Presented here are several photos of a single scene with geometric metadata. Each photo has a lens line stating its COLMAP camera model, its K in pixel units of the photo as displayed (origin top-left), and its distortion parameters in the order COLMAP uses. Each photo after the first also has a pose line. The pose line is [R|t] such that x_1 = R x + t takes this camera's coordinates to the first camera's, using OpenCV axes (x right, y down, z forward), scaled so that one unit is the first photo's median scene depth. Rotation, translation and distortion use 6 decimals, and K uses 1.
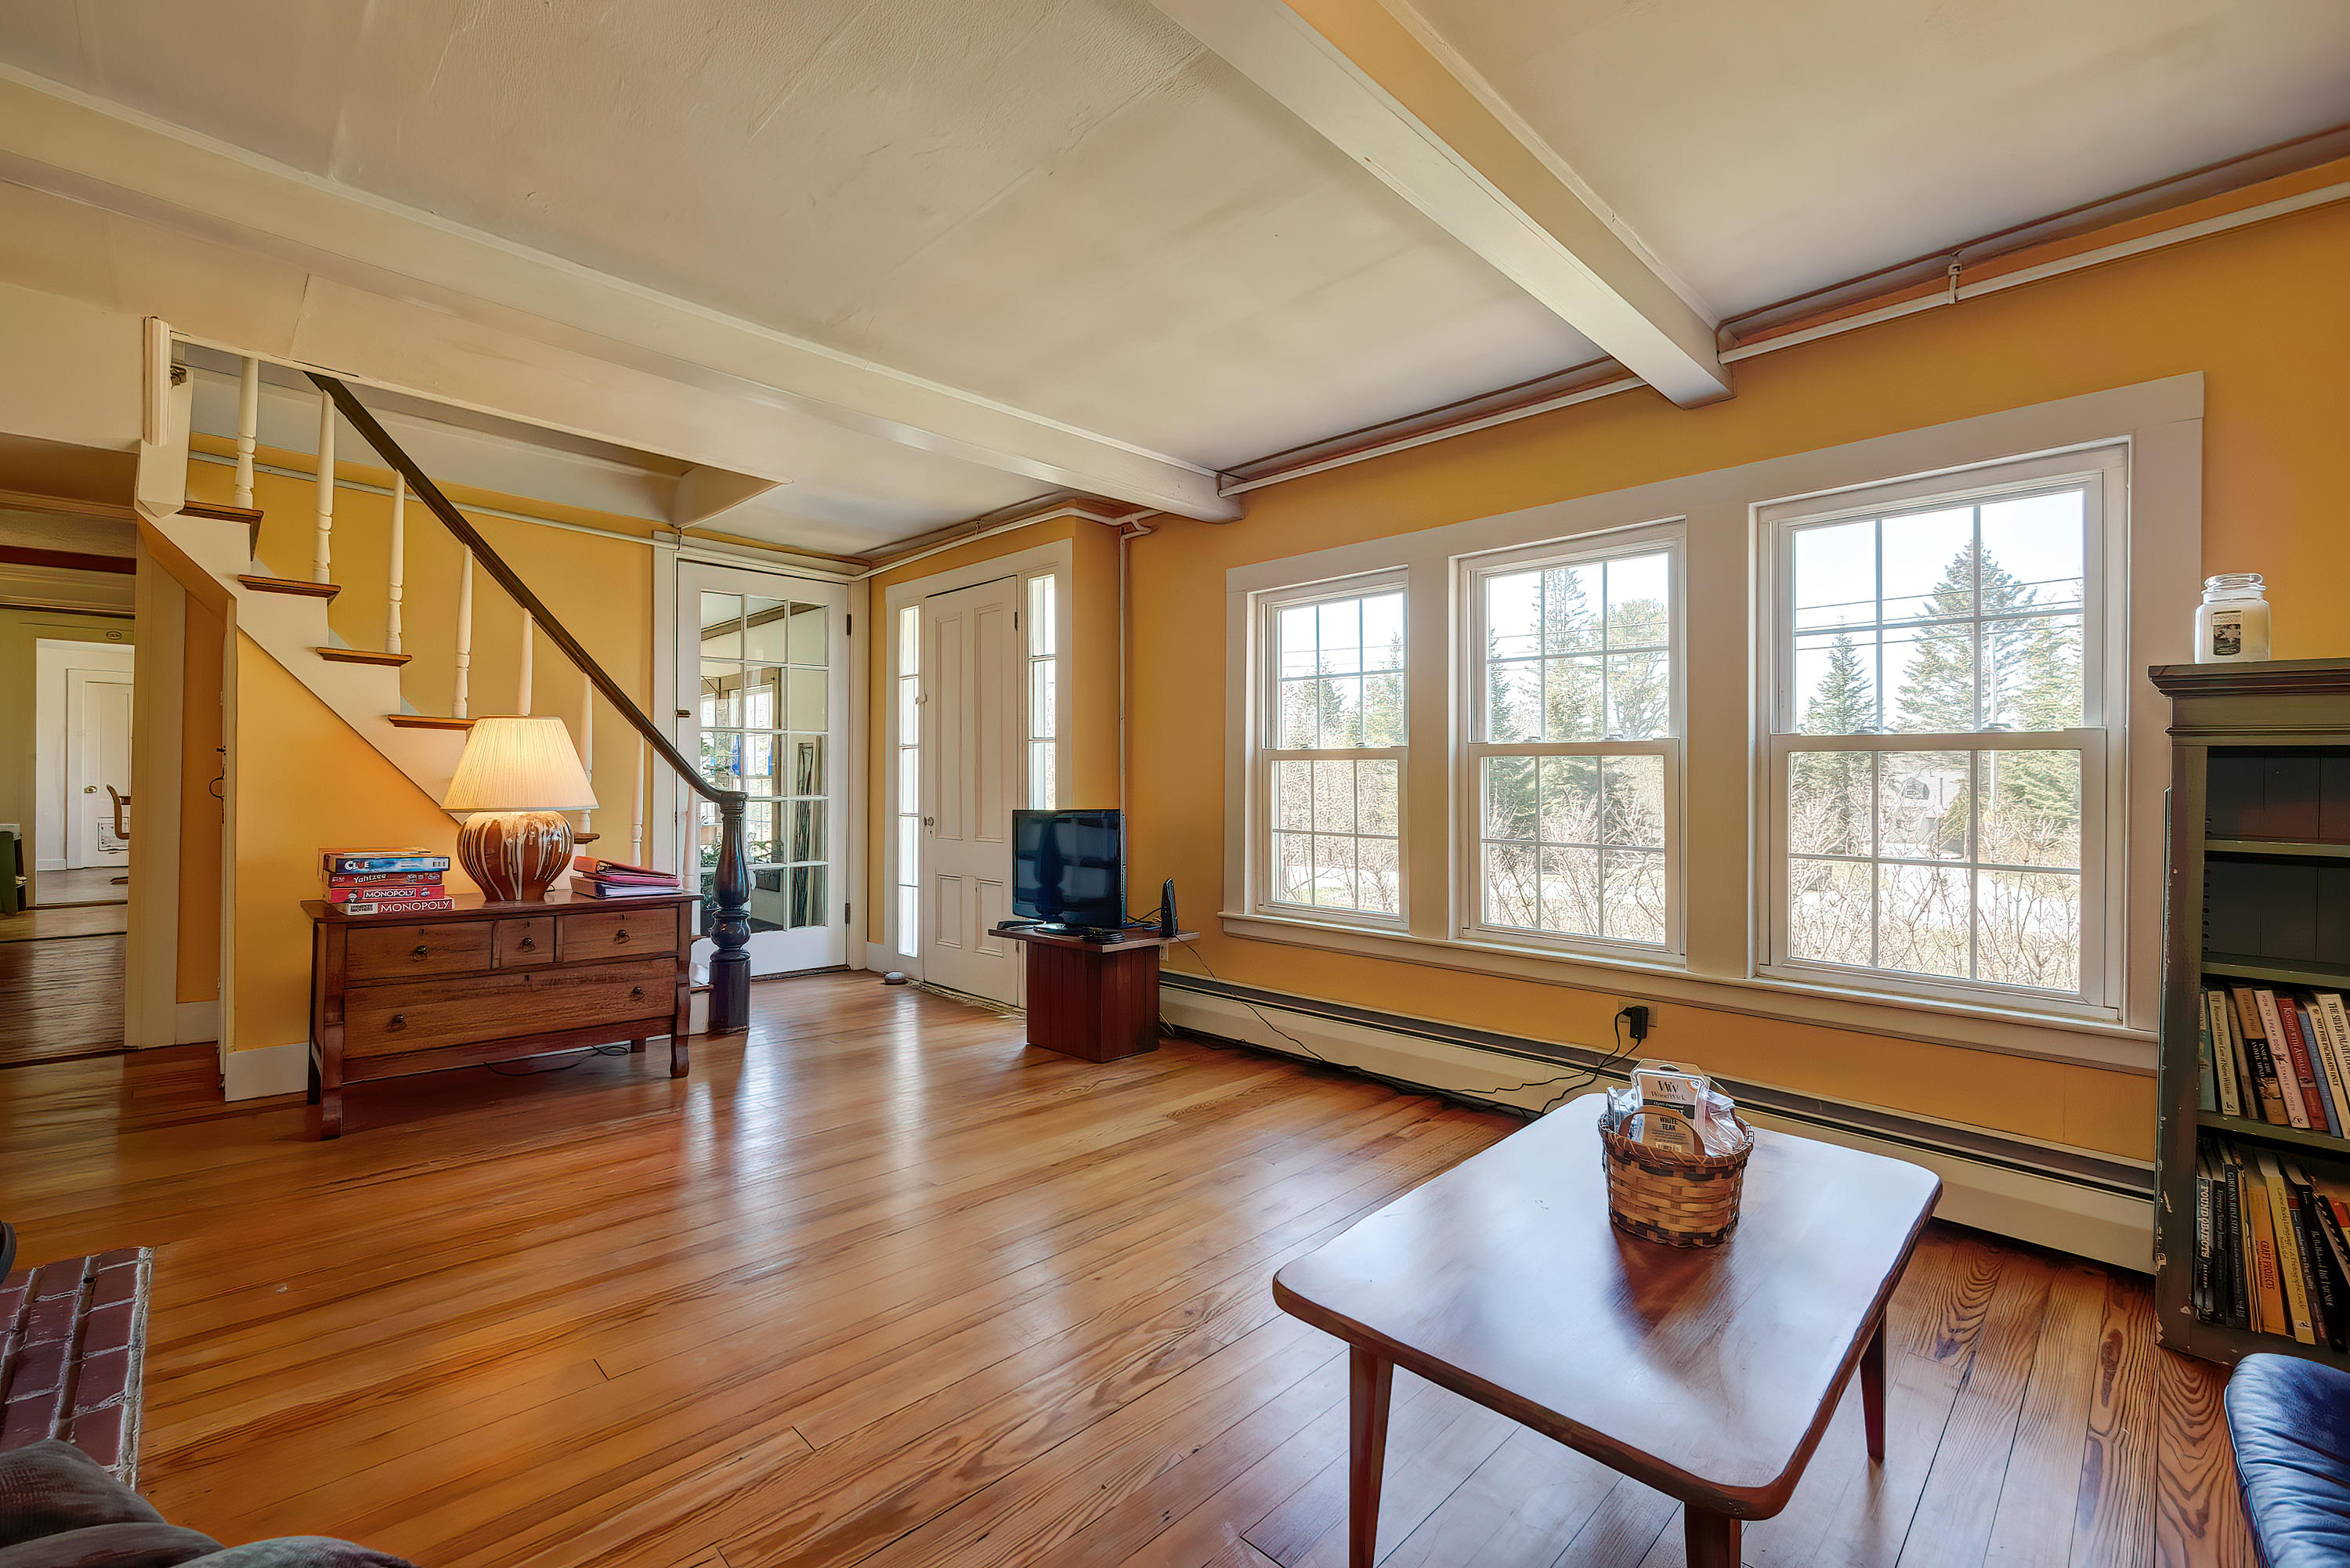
lens RADIAL K [[1017.0, 0, 1165.2], [0, 1017.0, 780.8], [0, 0, 1]] dist [-0.000466, -0.000045]
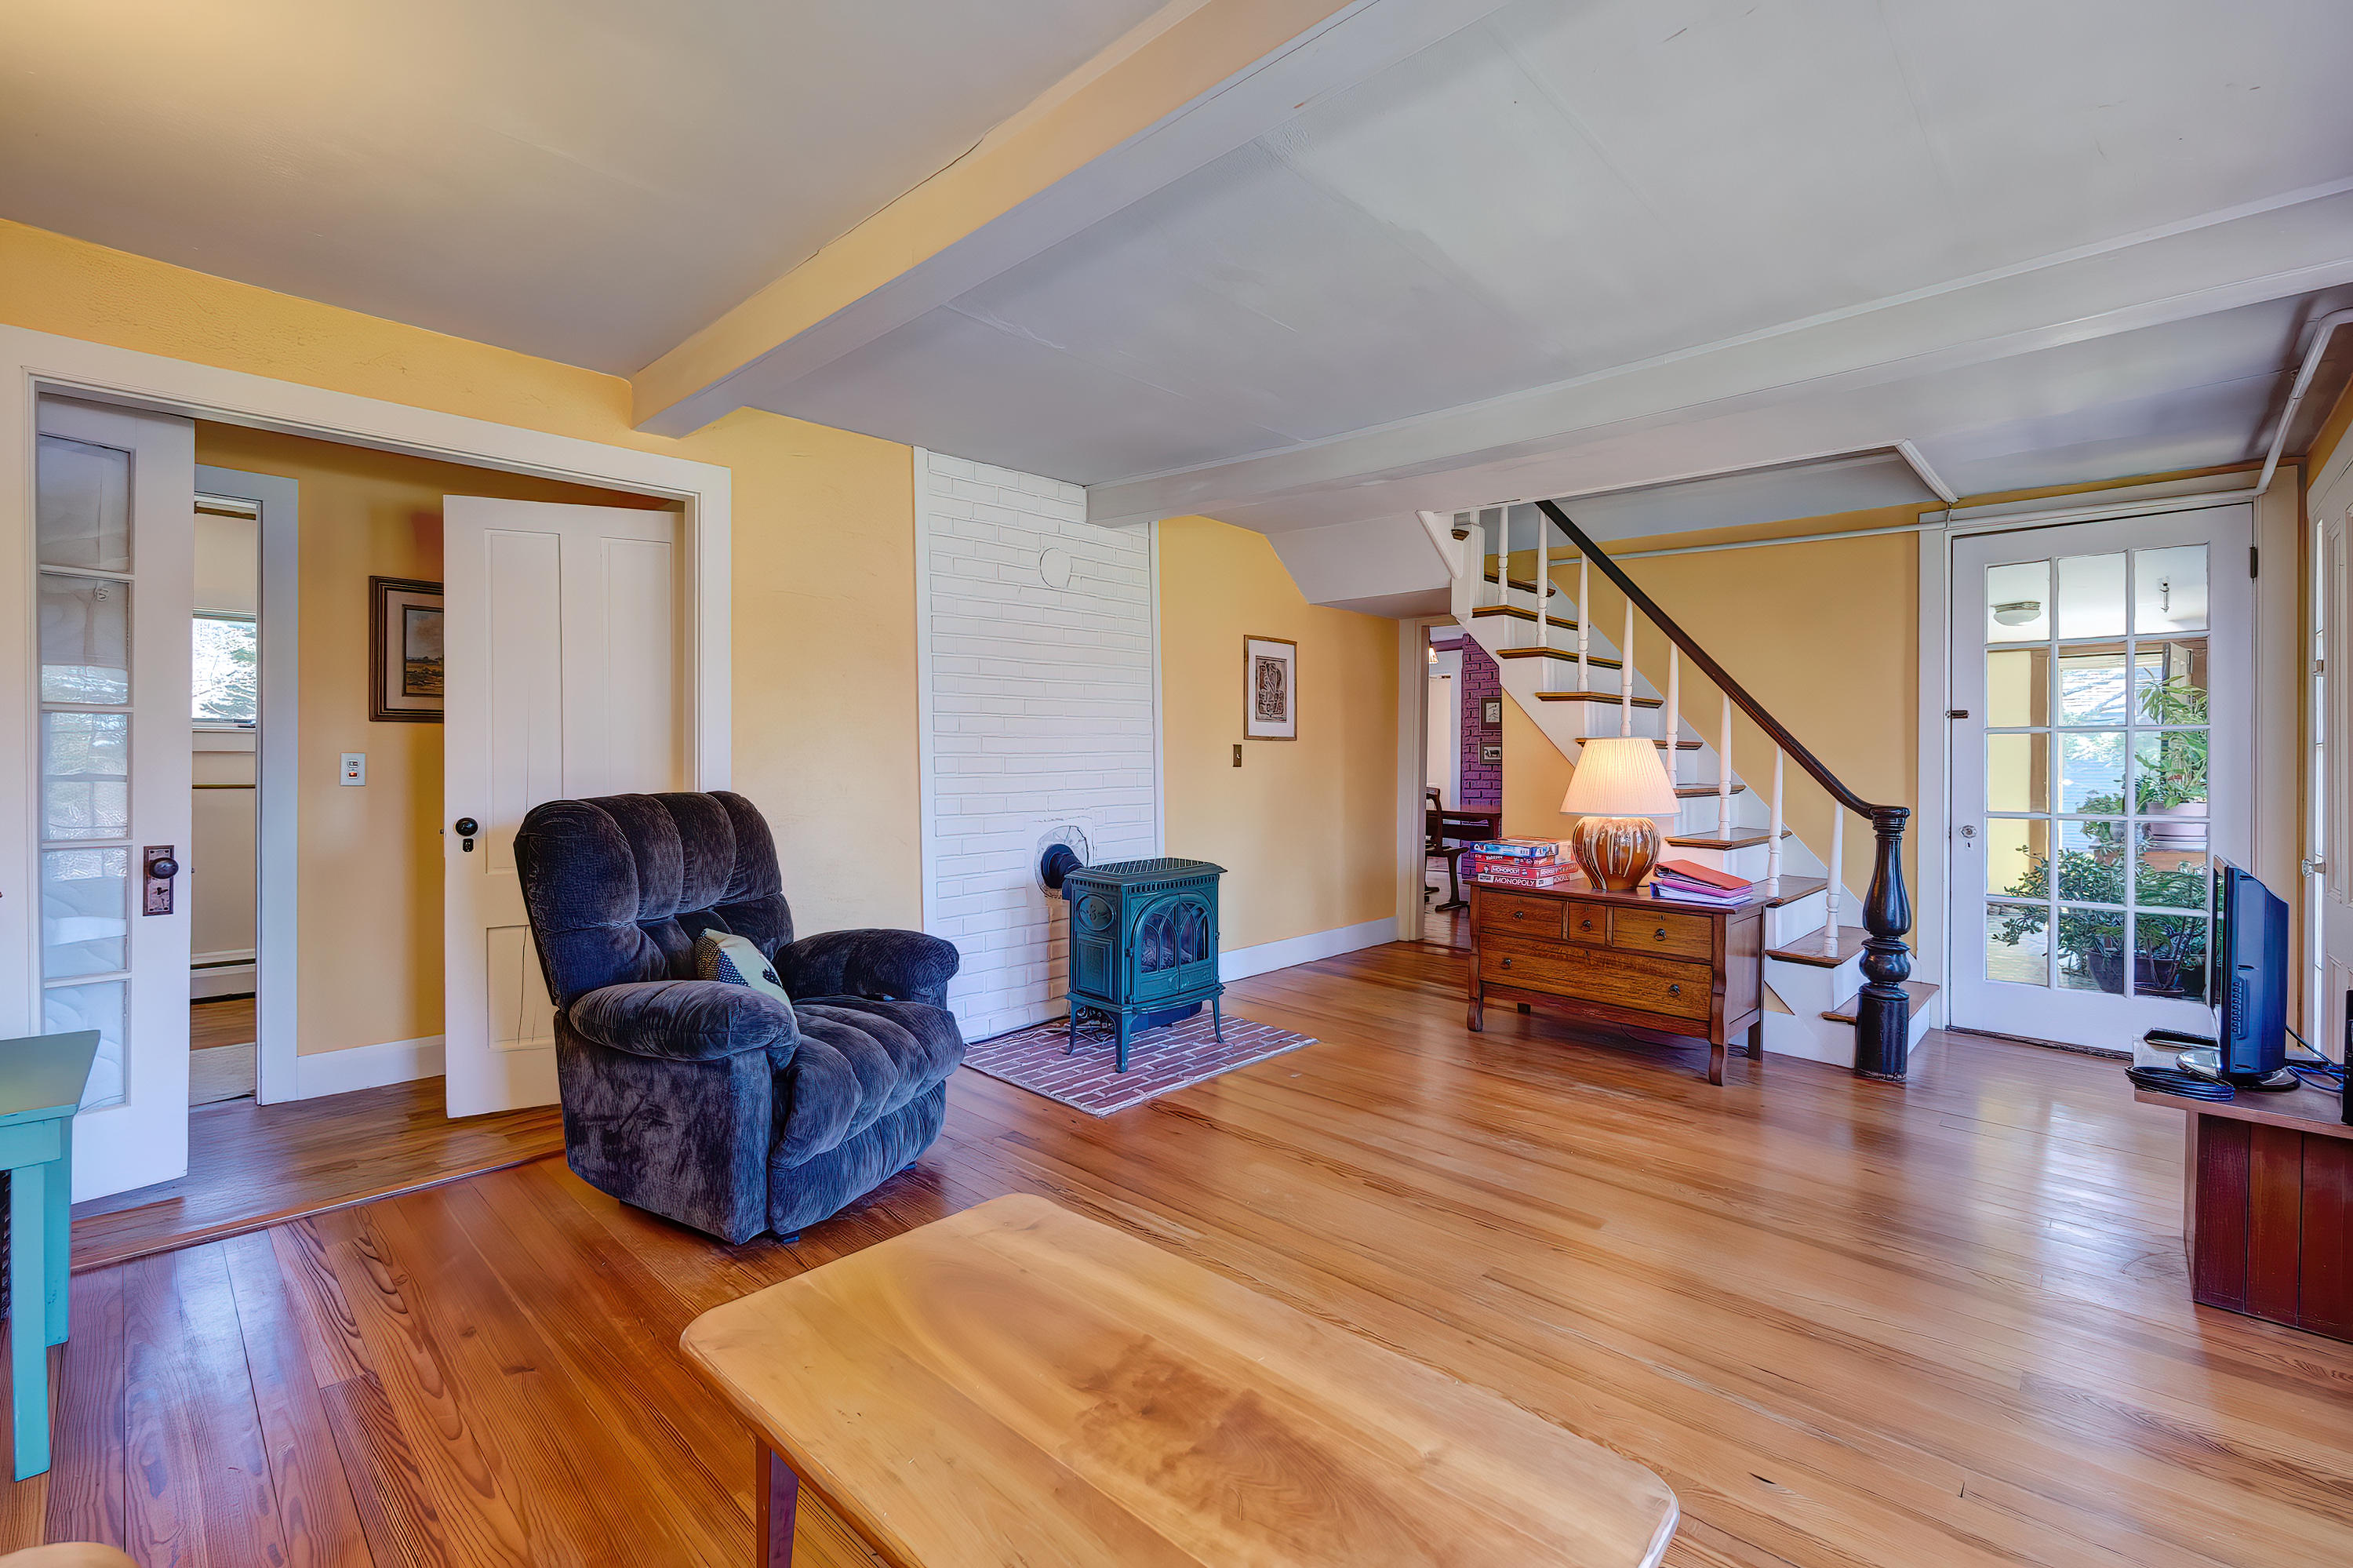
lens RADIAL K [[1018.4, 0, 1165.5], [0, 1018.4, 768.6], [0, 0, 1]] dist [-0.000466, -0.000045]
pose [[0.019837, 0.002081, -0.999801, 0.563903], [-0.005101, 0.999985, 0.001980, -0.026355], [0.999790, 0.005061, 0.019847, 0.452702]]
